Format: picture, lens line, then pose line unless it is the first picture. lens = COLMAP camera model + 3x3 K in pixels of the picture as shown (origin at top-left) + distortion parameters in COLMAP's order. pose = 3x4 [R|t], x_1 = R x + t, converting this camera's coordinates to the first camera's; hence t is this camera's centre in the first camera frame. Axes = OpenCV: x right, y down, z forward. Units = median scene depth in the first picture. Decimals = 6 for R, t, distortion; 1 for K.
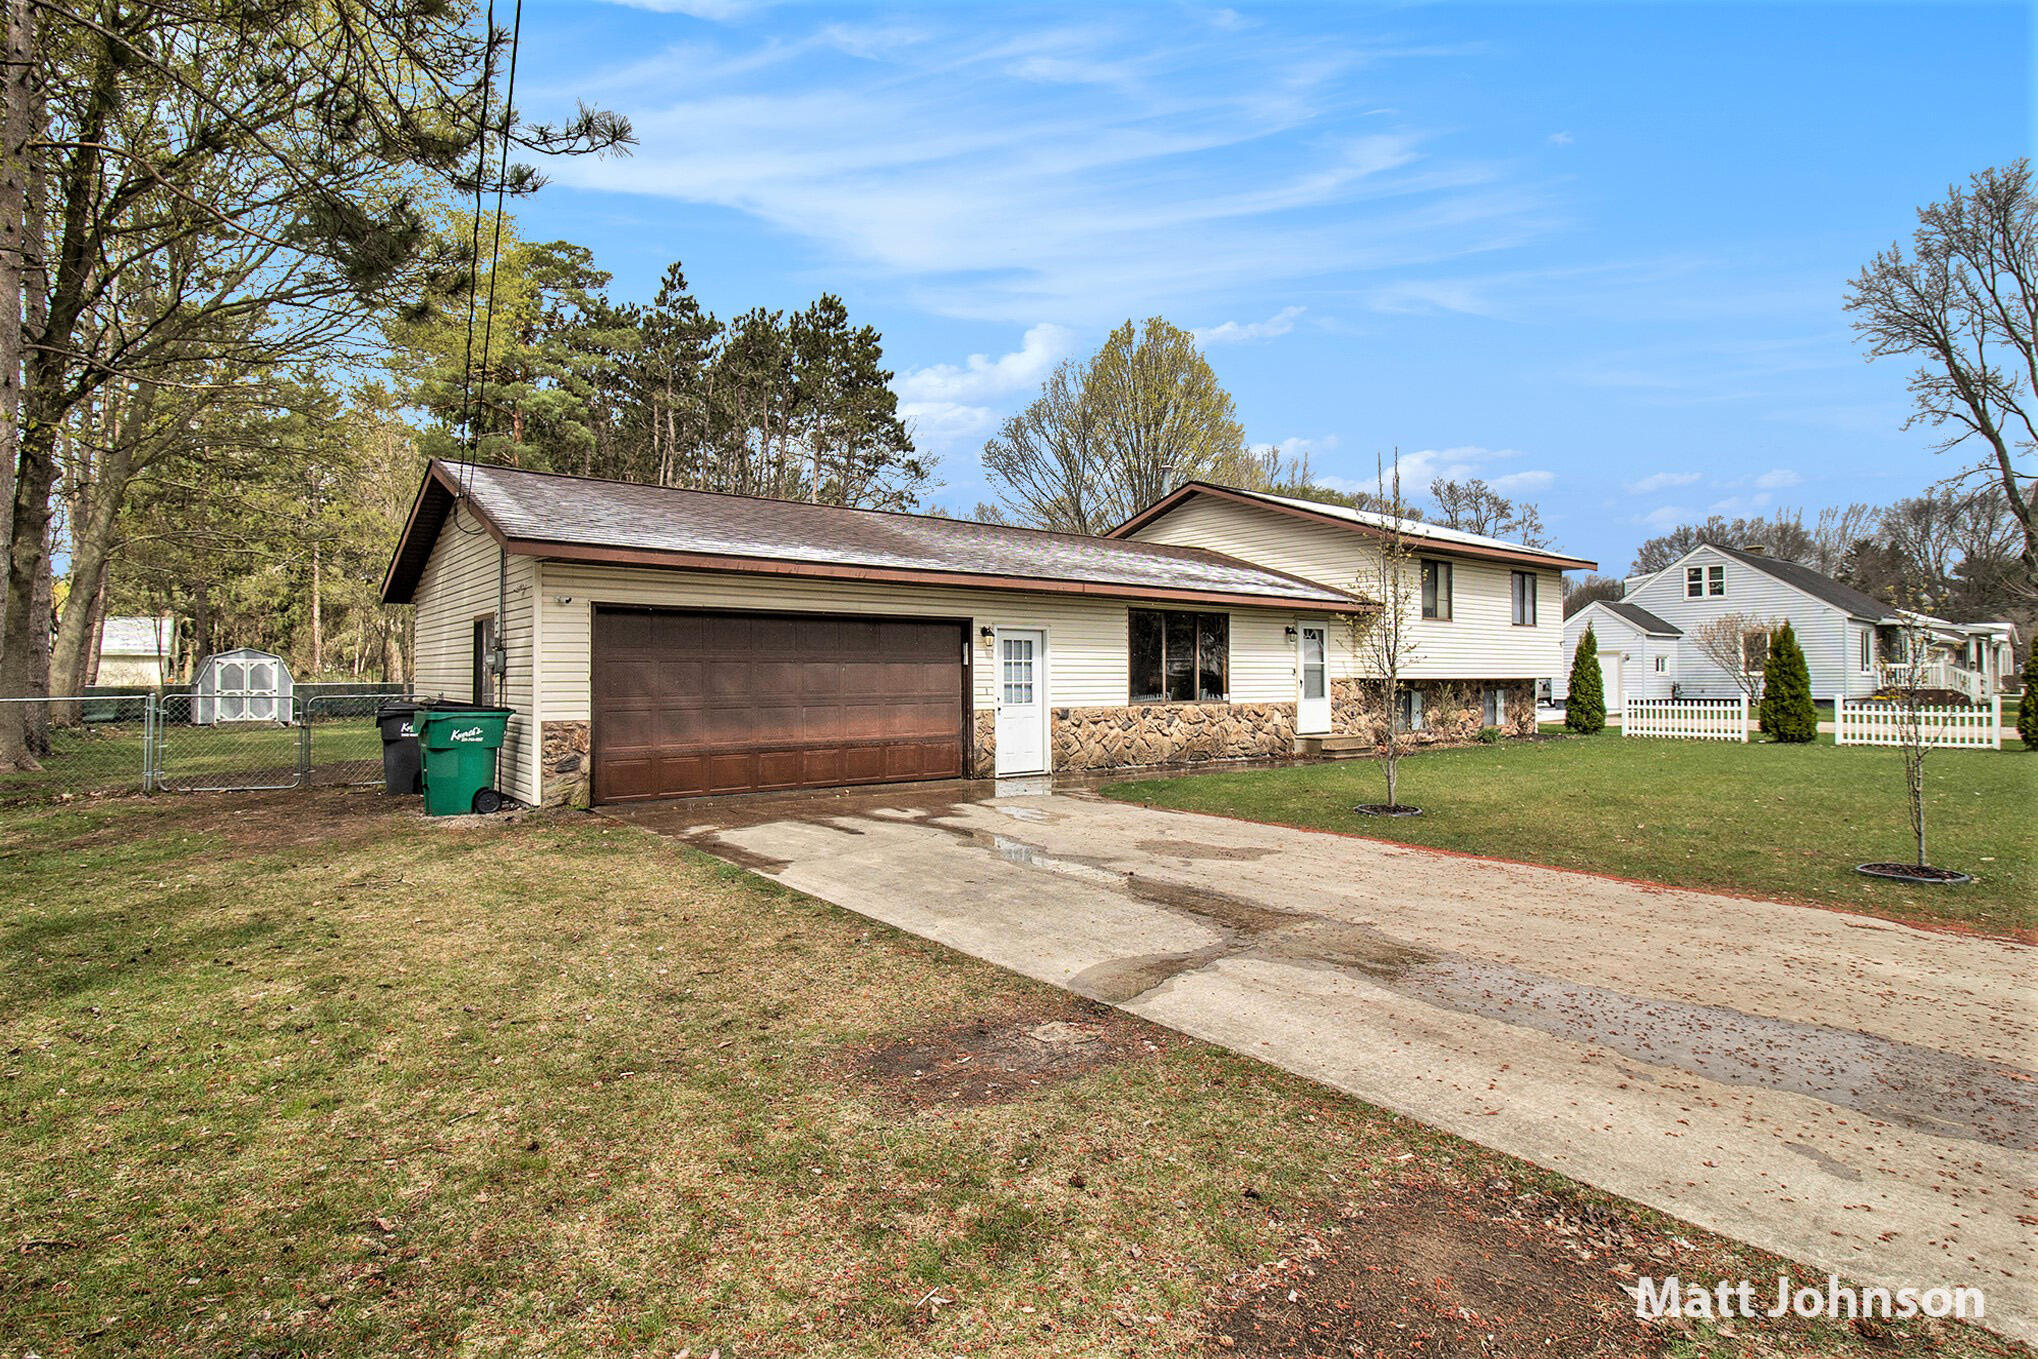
lens RADIAL K [[964.8, 0, 1019.0], [0, 964.8, 679.5], [0, 0, 1]] dist [-0.001555, -0.000248]
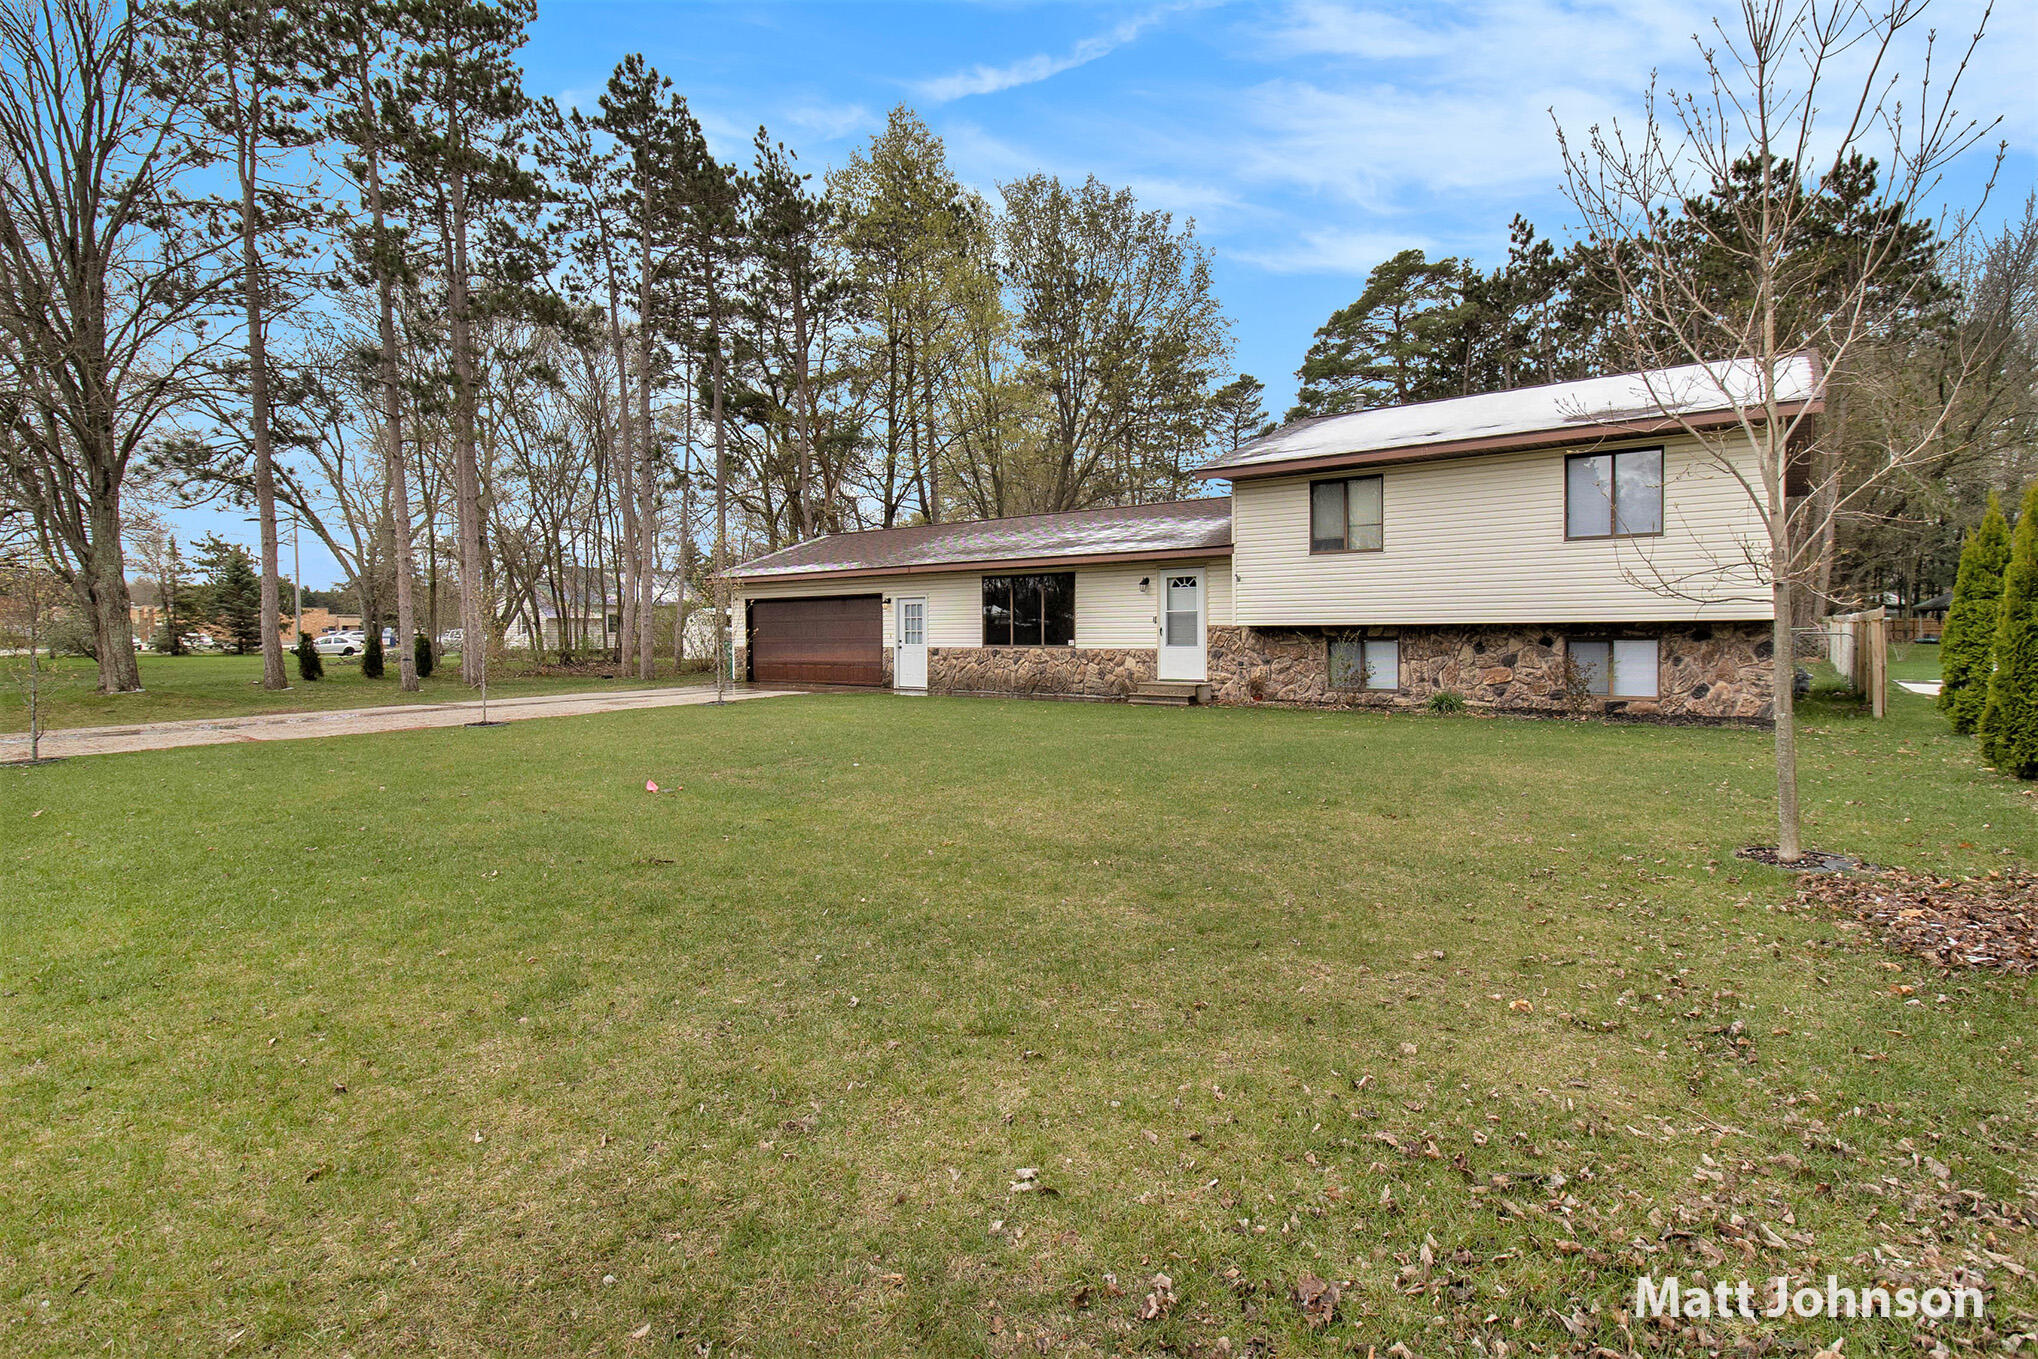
lens RADIAL K [[964.8, 0, 1019.0], [0, 964.8, 679.5], [0, 0, 1]] dist [-0.001555, -0.000248]
pose [[0.285801, 0.041582, -0.957386, 1.406040], [-0.000011, 0.999058, 0.043389, 0.012560], [0.958289, -0.012390, 0.285532, 0.628106]]
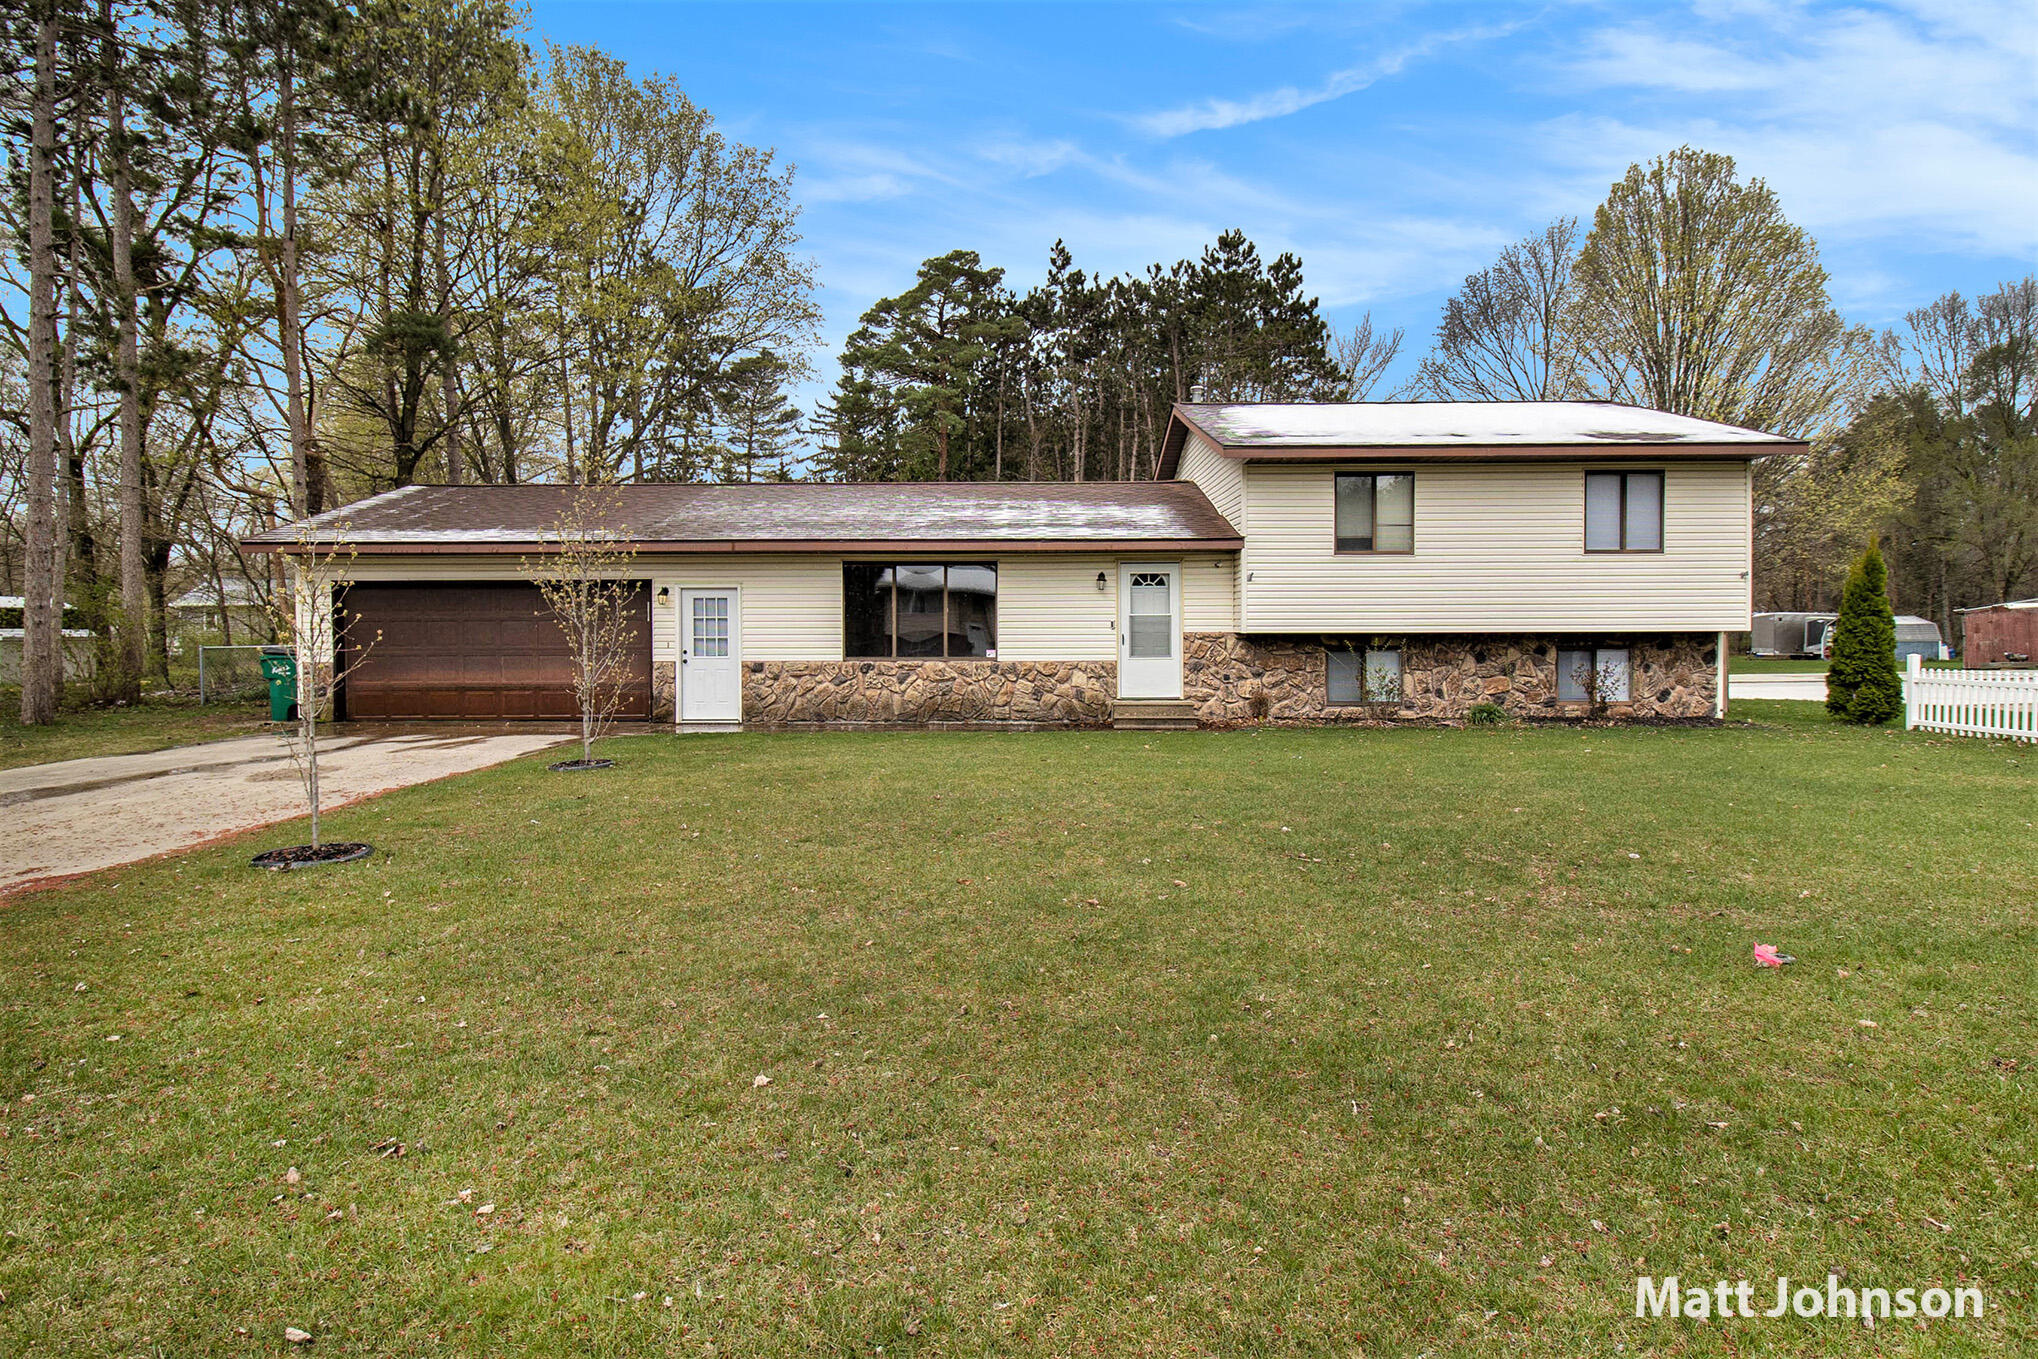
lens RADIAL K [[1038.6, 0, 1017.2], [0, 1038.6, 656.1], [0, 0, 1]] dist [-0.001346, -0.000427]
pose [[0.791716, 0.004803, -0.610871, 0.873996], [0.000197, 0.999967, 0.008117, 0.013325], [0.610890, -0.006546, 0.791689, 0.252947]]
